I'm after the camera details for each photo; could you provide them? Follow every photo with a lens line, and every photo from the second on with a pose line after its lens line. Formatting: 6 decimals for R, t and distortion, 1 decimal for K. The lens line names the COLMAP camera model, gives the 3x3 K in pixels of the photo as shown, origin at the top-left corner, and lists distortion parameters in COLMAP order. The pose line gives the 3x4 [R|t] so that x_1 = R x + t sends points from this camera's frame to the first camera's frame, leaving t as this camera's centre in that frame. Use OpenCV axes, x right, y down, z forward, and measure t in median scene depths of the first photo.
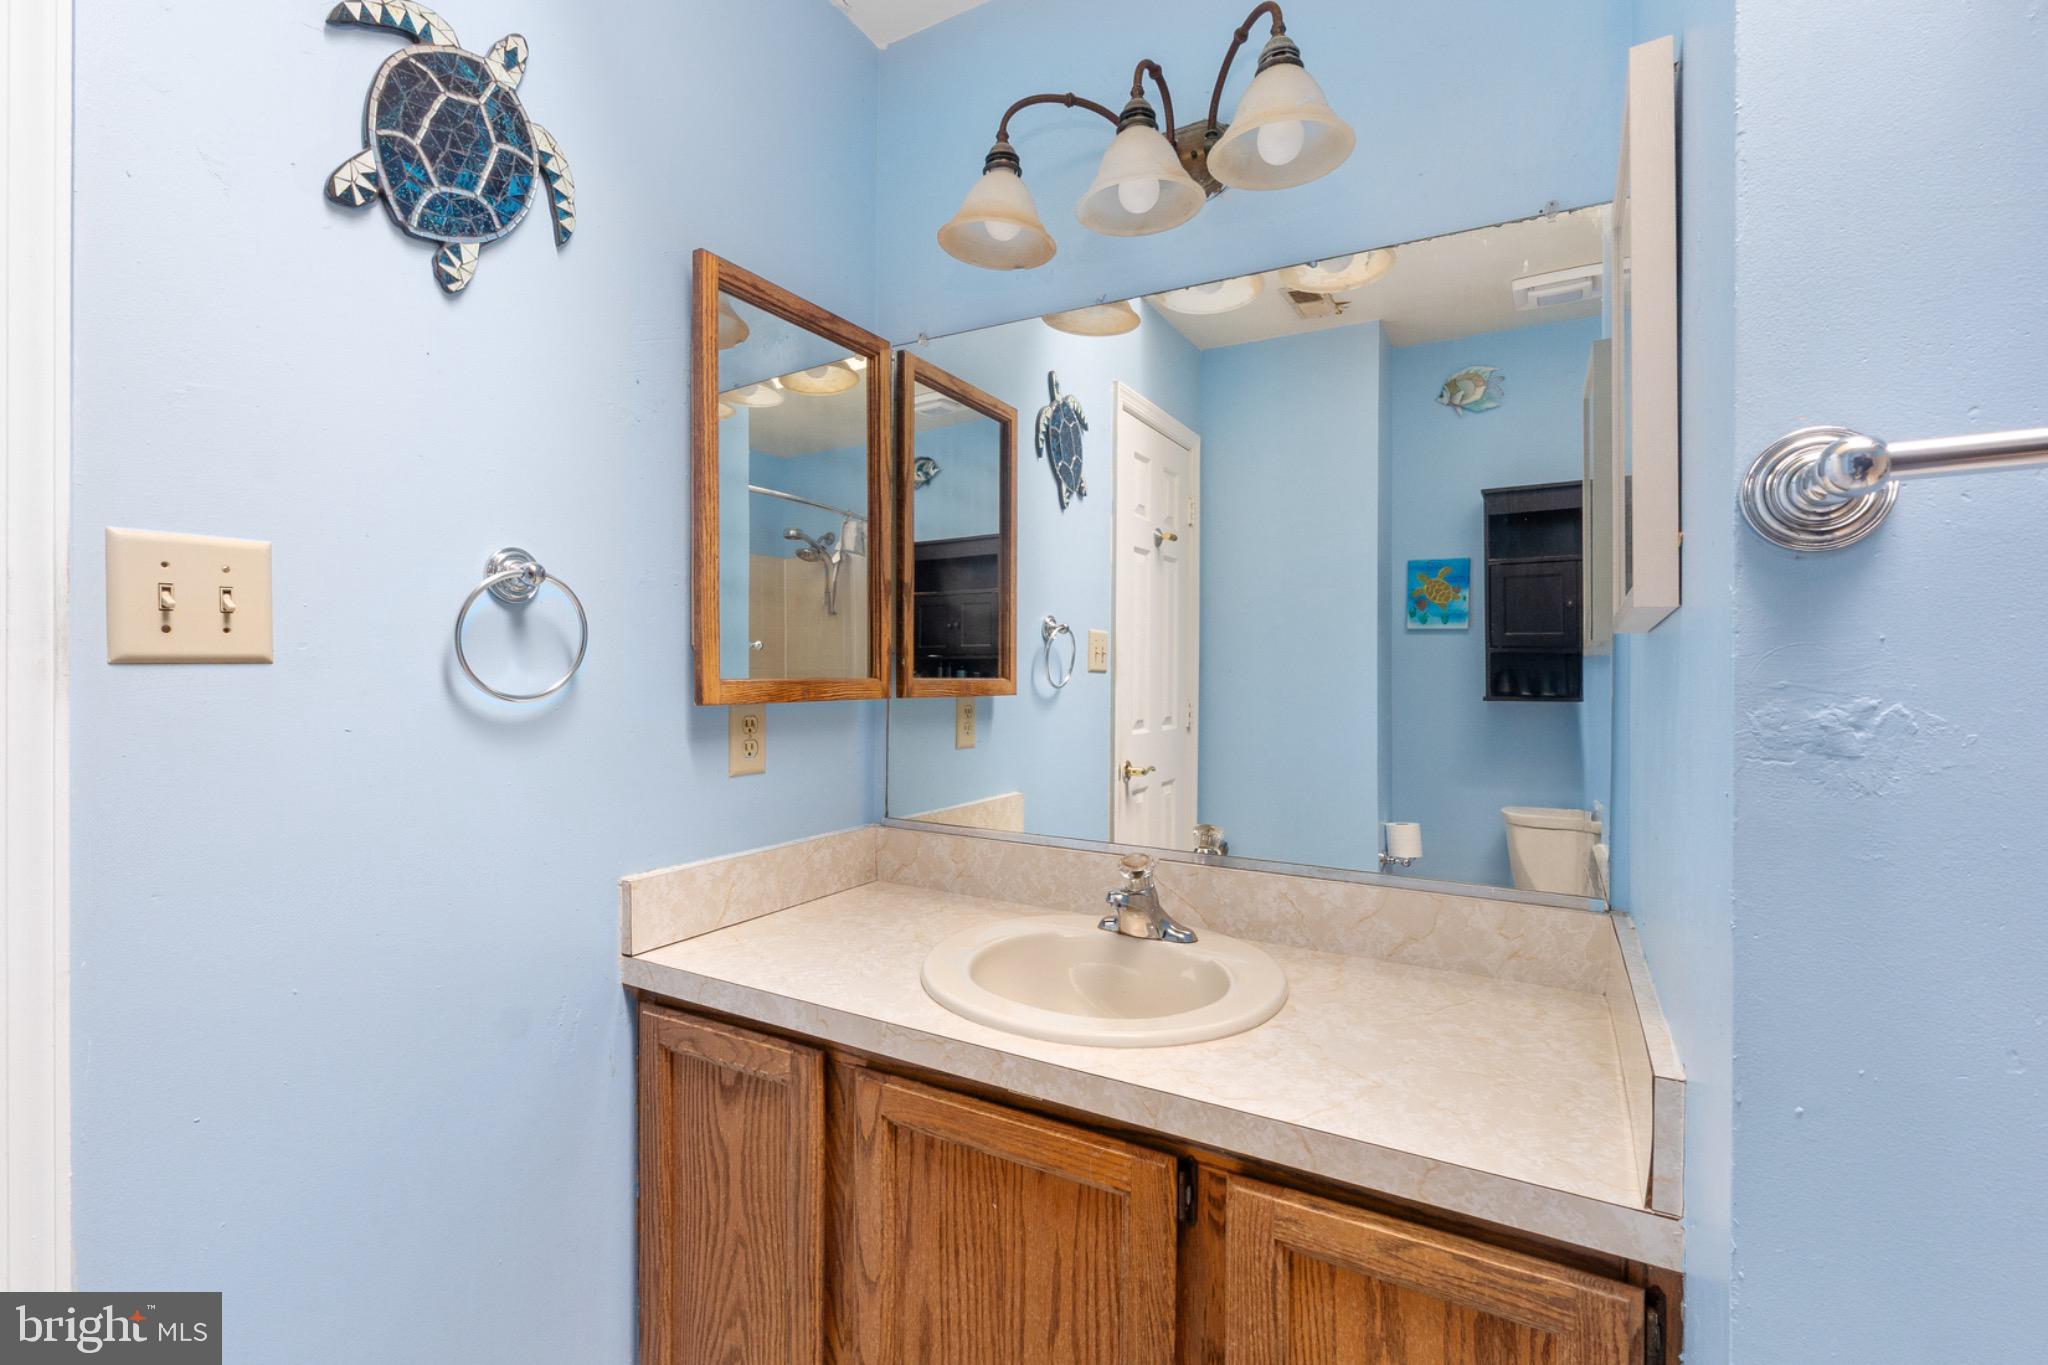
lens RADIAL K [[924.7, 0, 1023.9], [0, 924.7, 674.5], [0, 0, 1]] dist [-0.002187, -0.000039]
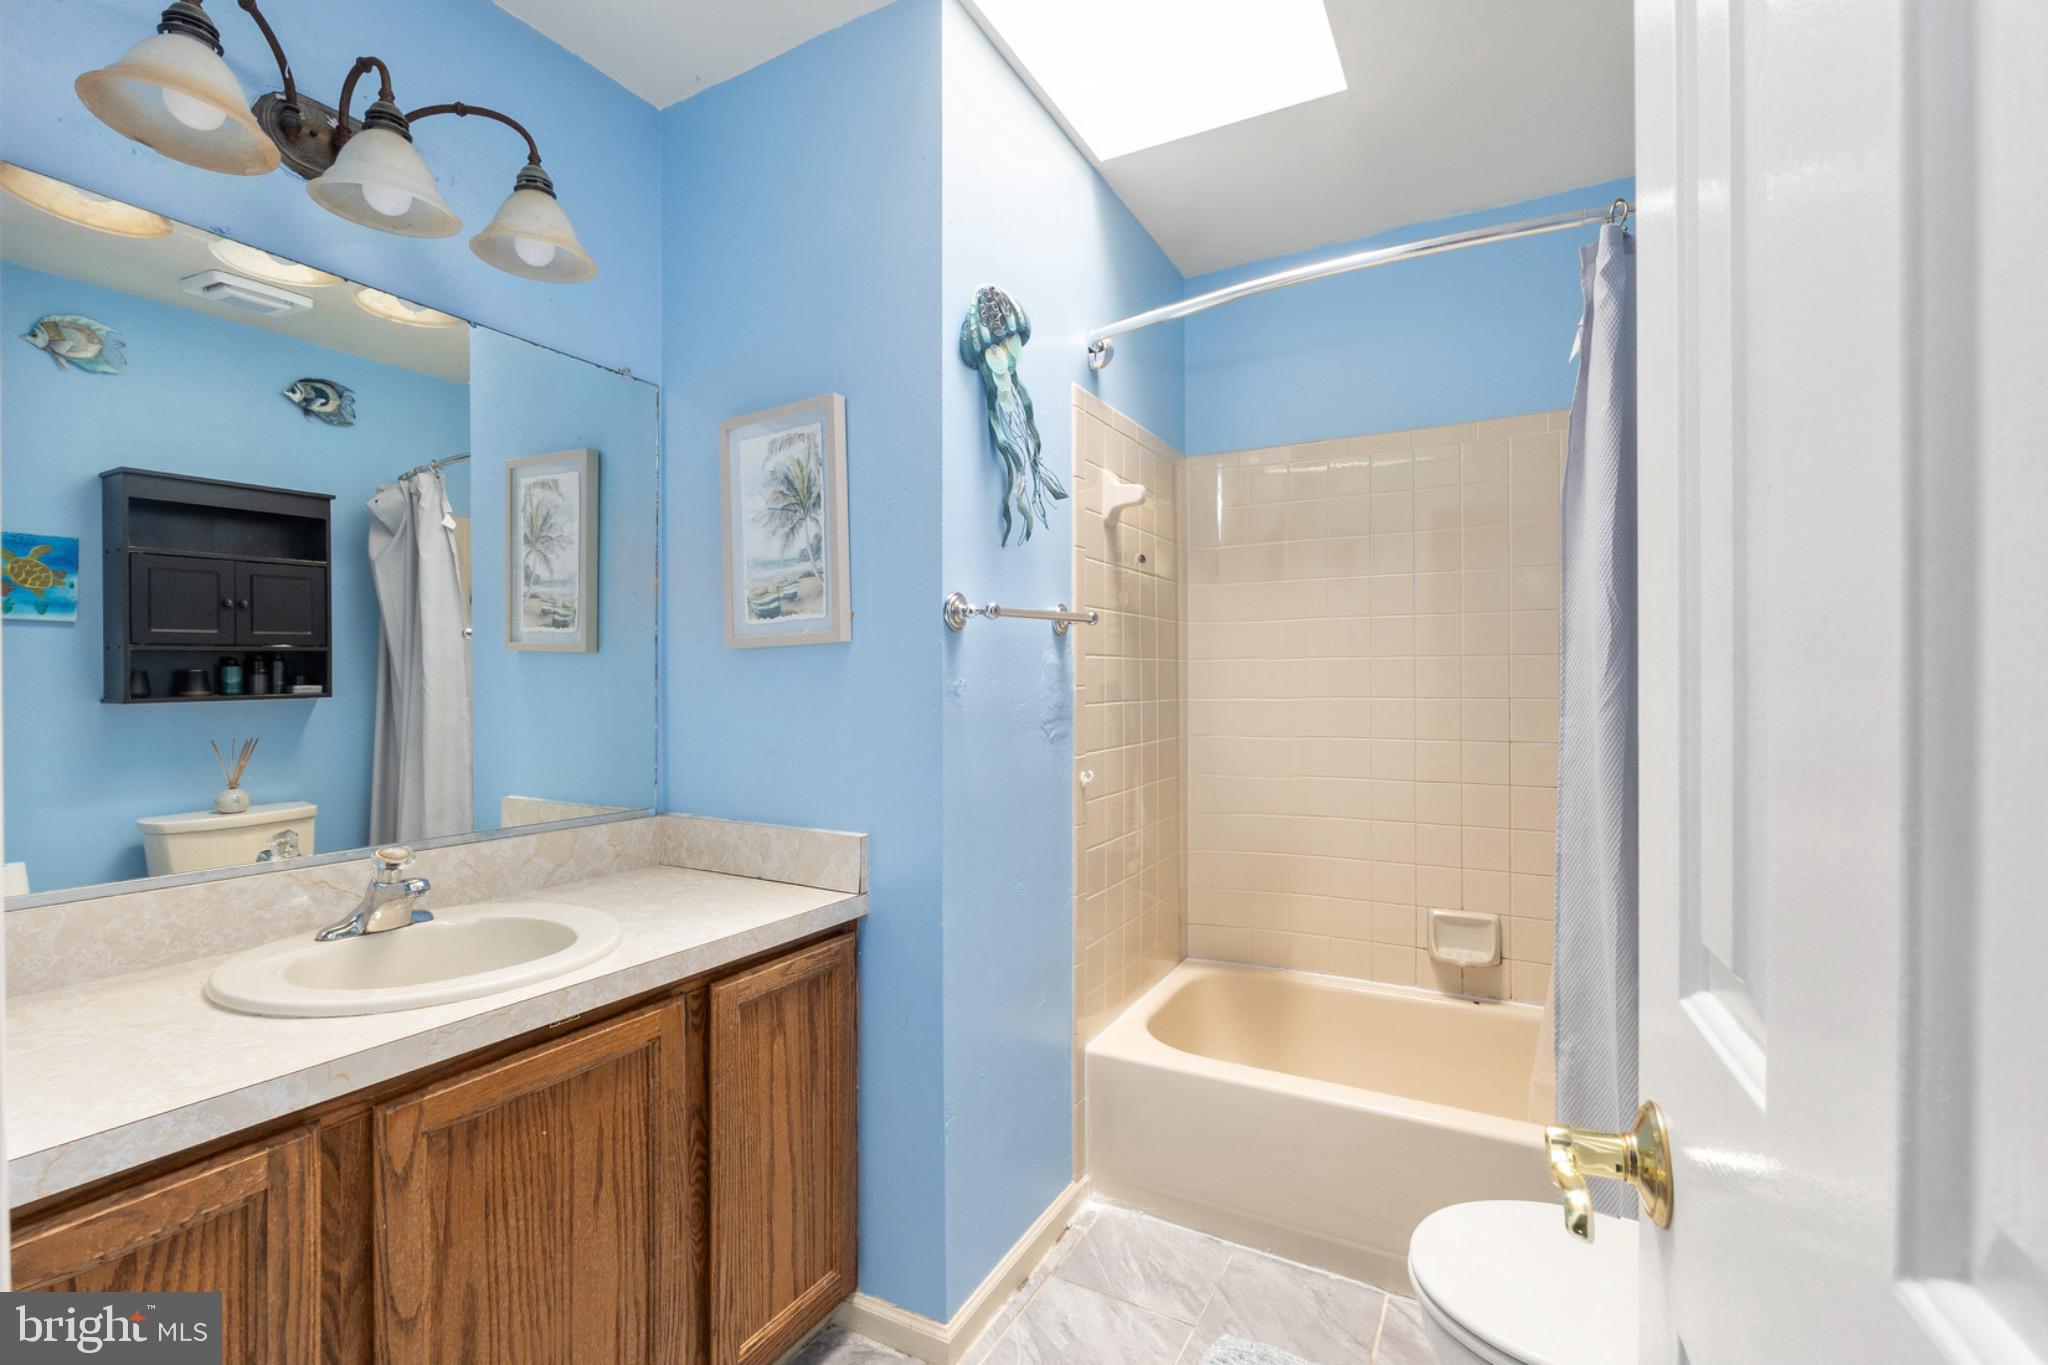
lens RADIAL K [[924.7, 0, 1023.9], [0, 924.7, 674.5], [0, 0, 1]] dist [-0.002187, -0.000039]
pose [[-0.011551, -0.002376, 0.999930, -1.107404], [0.005091, 0.999984, 0.002435, 0.005304], [-0.999920, 0.005118, -0.011539, 0.386467]]
